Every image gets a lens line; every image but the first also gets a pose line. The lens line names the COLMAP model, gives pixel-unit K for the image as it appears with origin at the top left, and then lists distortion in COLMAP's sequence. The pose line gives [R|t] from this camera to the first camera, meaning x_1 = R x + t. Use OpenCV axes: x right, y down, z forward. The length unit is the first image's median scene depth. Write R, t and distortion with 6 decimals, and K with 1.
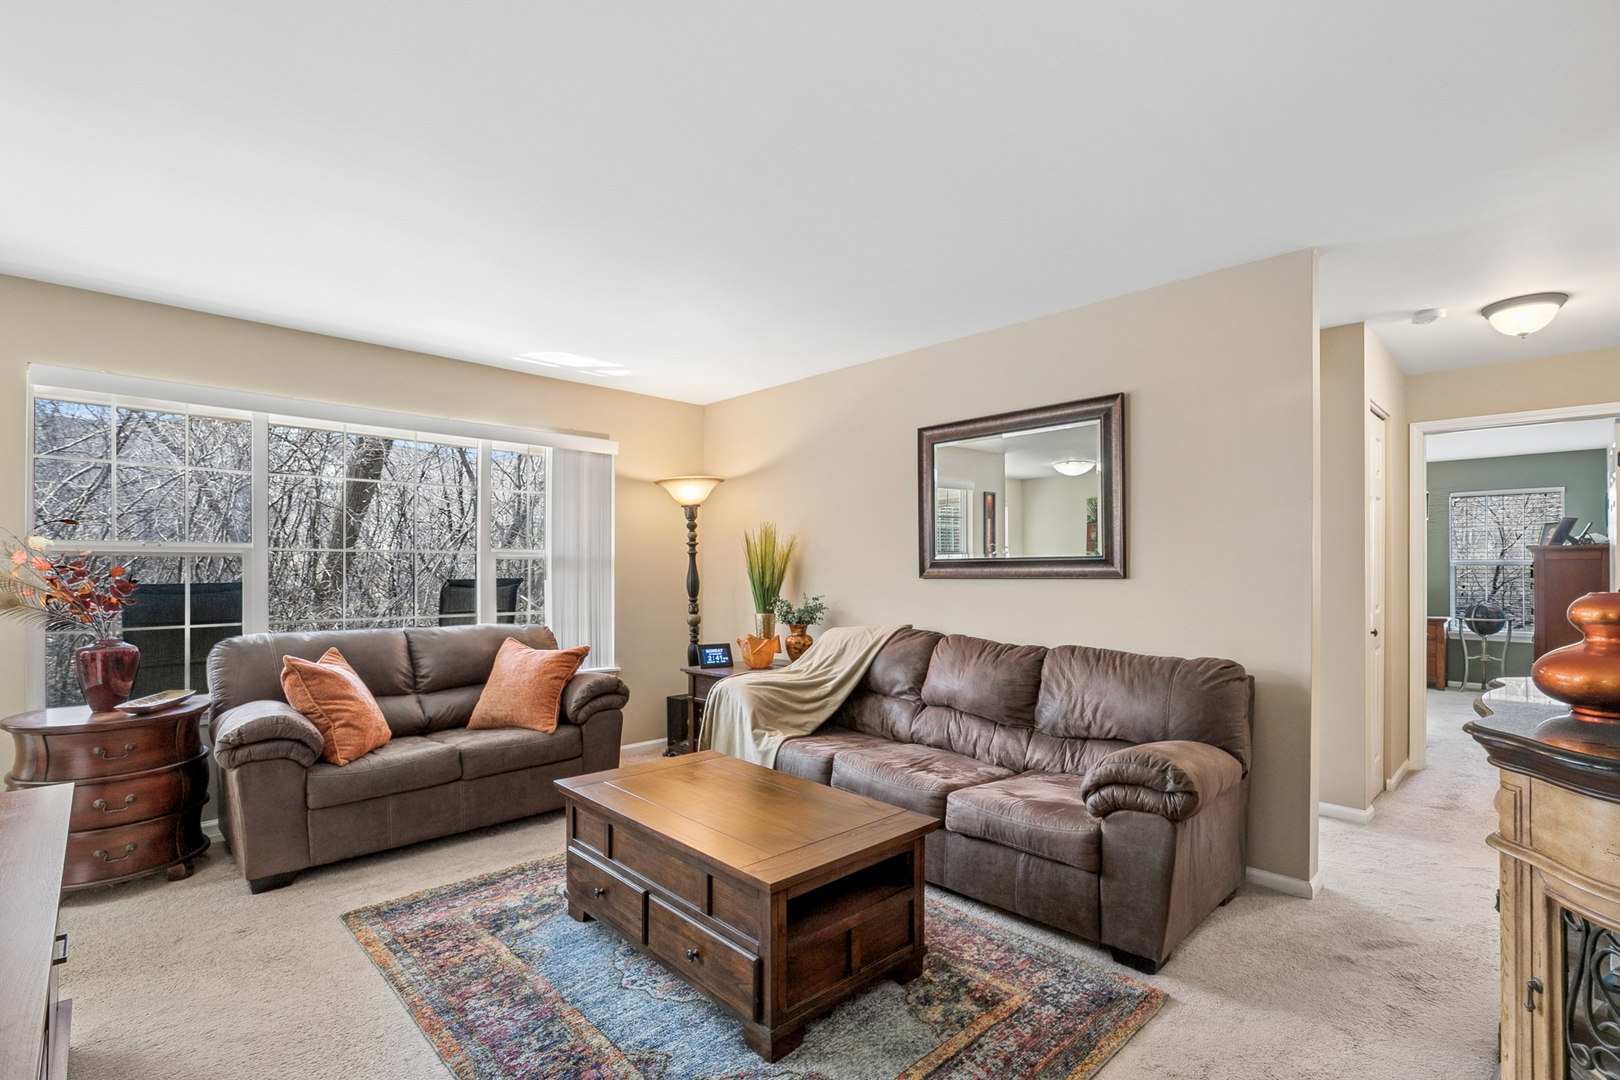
lens RADIAL K [[733.0, 0, 830.0], [0, 733.0, 572.1], [0, 0, 1]] dist [-0.015748, 0.004871]
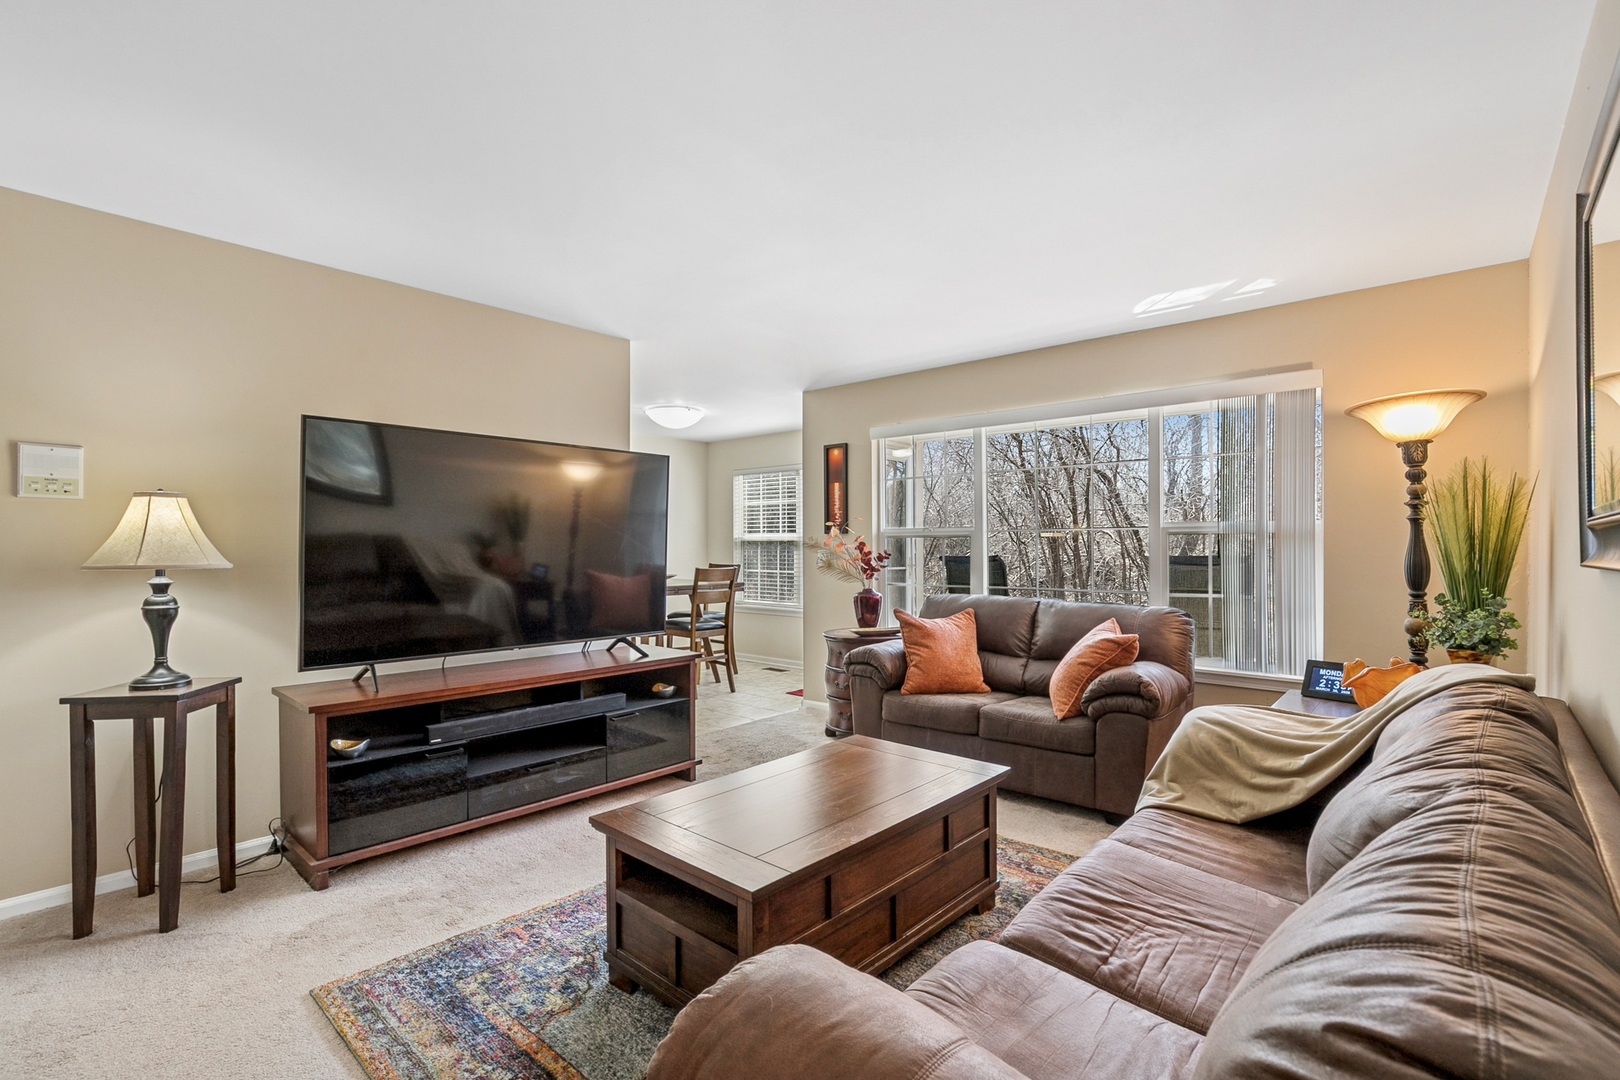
lens RADIAL K [[733.0, 0, 812.6], [0, 733.0, 548.9], [0, 0, 1]] dist [-0.015748, 0.004871]
pose [[0.074892, 0.002163, -0.997189, 0.513645], [-0.002847, 0.999994, 0.001955, -0.000273], [0.997188, 0.002692, 0.074897, 0.589650]]
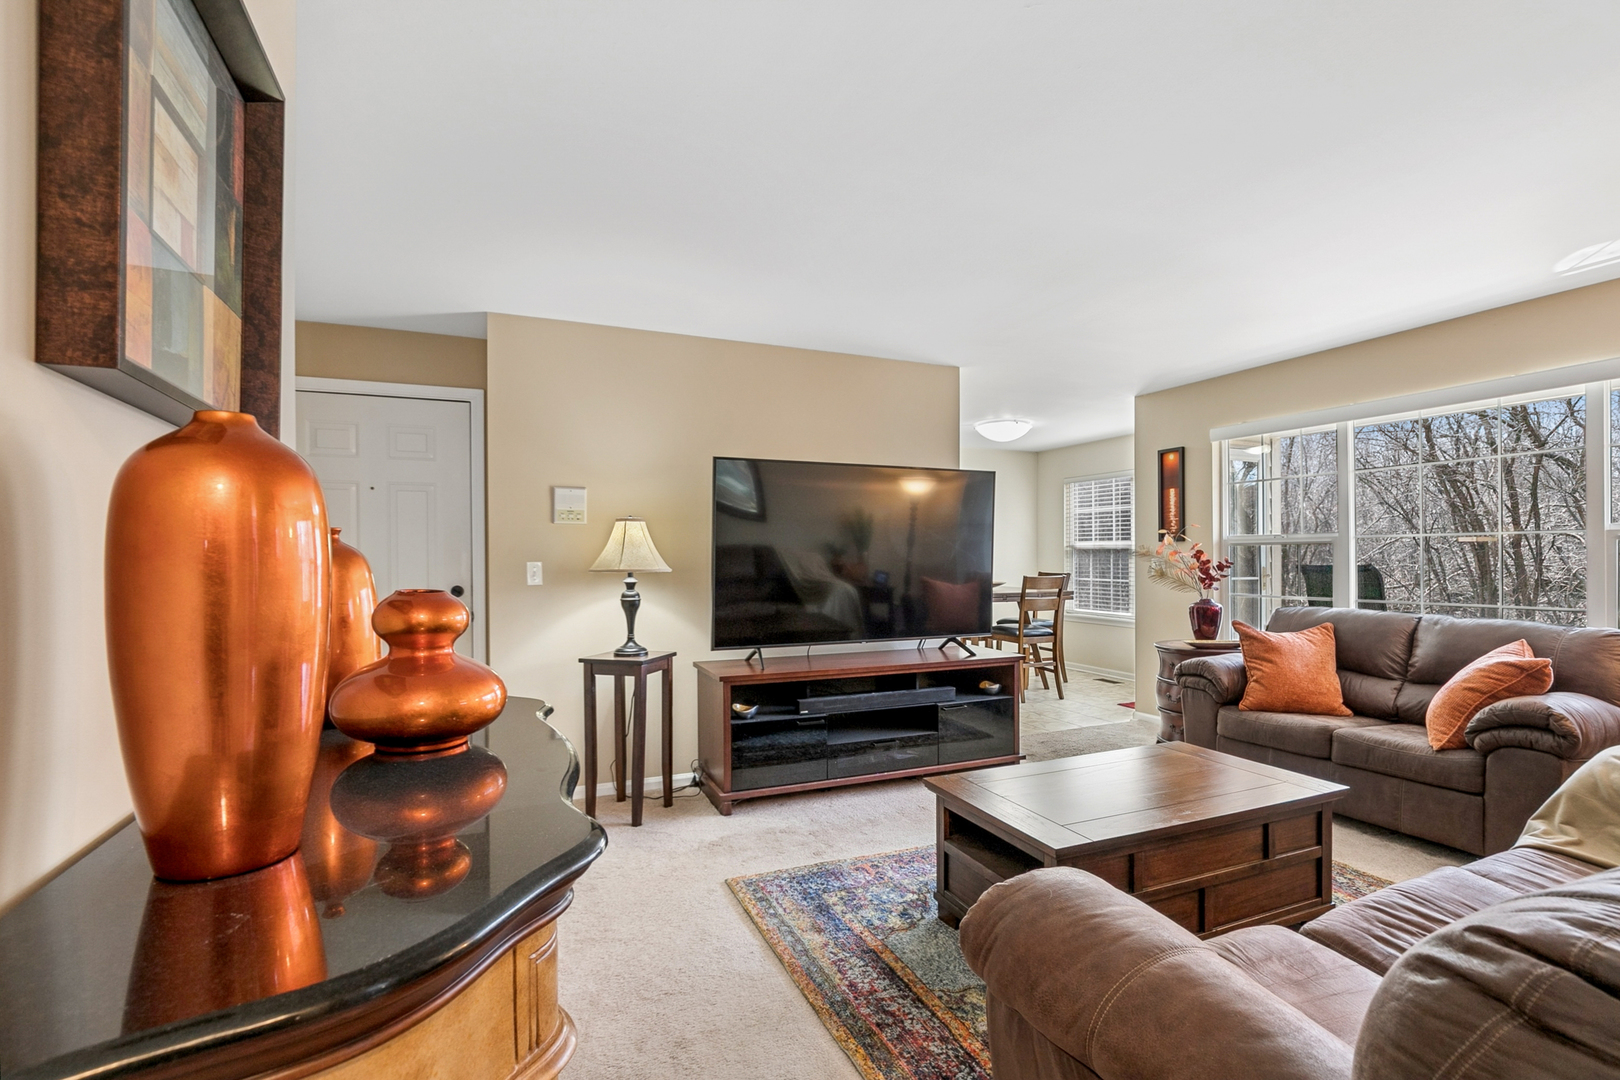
lens RADIAL K [[733.0, 0, 824.0], [0, 733.0, 562.8], [0, 0, 1]] dist [-0.015748, 0.004871]
pose [[-0.350477, 0.009257, -0.936525, 0.610042], [-0.000723, 0.999948, 0.010155, -0.000825], [0.936571, 0.004236, -0.350453, 0.612847]]
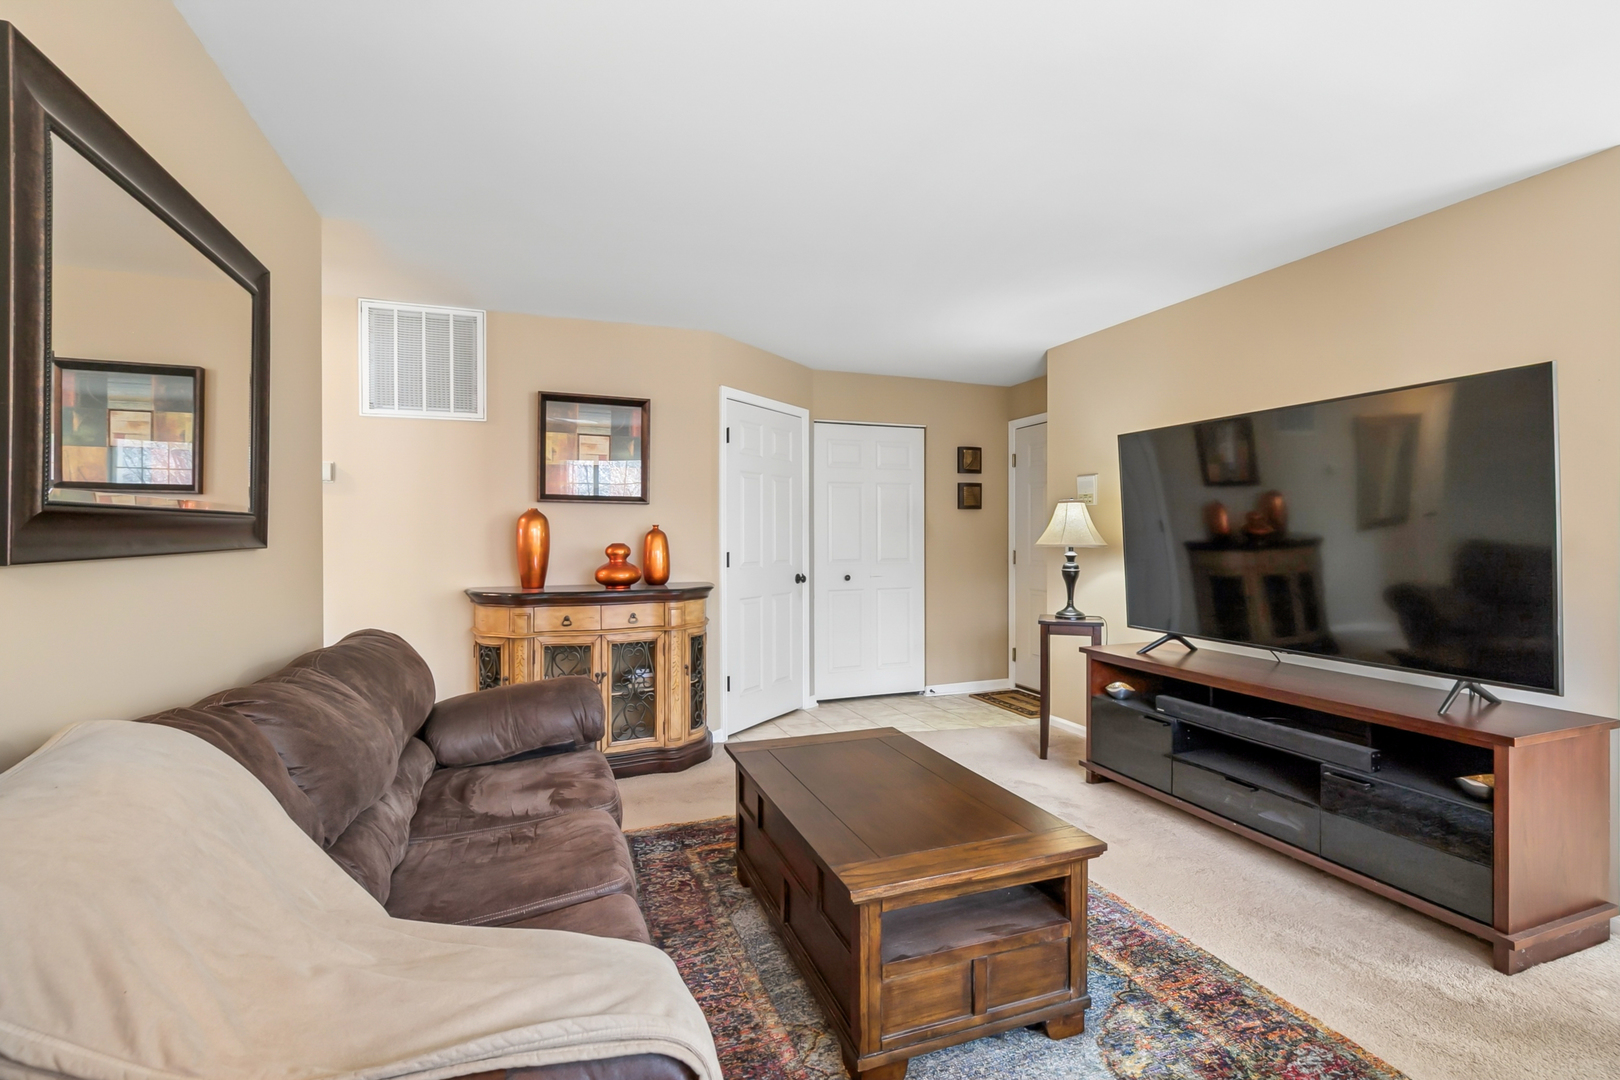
lens RADIAL K [[733.0, 0, 830.6], [0, 733.0, 533.8], [0, 0, 1]] dist [-0.015748, 0.004871]
pose [[-0.925645, 0.000704, 0.378394, -0.290550], [0.002224, 0.999991, 0.003581, -0.003791], [-0.378388, 0.004156, -0.925638, 1.211636]]
